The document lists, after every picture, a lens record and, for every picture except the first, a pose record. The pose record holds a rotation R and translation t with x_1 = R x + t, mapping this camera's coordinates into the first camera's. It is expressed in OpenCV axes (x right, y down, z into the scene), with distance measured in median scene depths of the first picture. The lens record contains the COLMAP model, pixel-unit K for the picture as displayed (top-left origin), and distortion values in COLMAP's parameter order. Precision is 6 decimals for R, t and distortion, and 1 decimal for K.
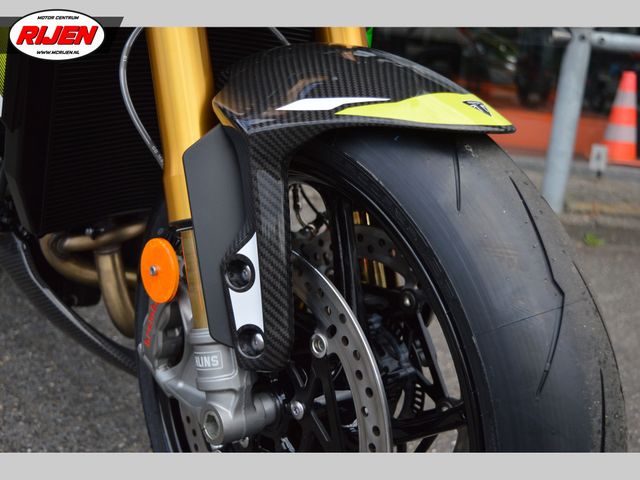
lens RADIAL K [[797.8, 0, 320.0], [0, 797.8, 240.0], [0, 0, 1]] dist [-0.072936, 0.037987]
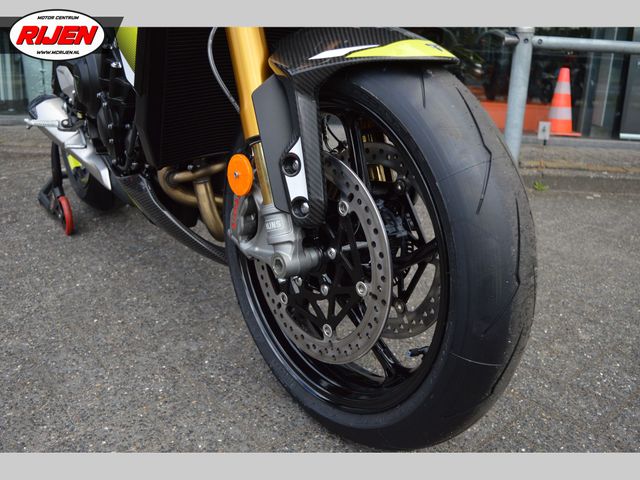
lens RADIAL K [[590.3, 0, 320.0], [0, 590.3, 240.0], [0, 0, 1]] dist [-0.093007, 0.011447]
pose [[0.997756, -0.049310, -0.045298, 0.002095], [0.051133, 0.997890, 0.040012, 0.129086], [0.043229, -0.042238, 0.998172, -0.157810]]
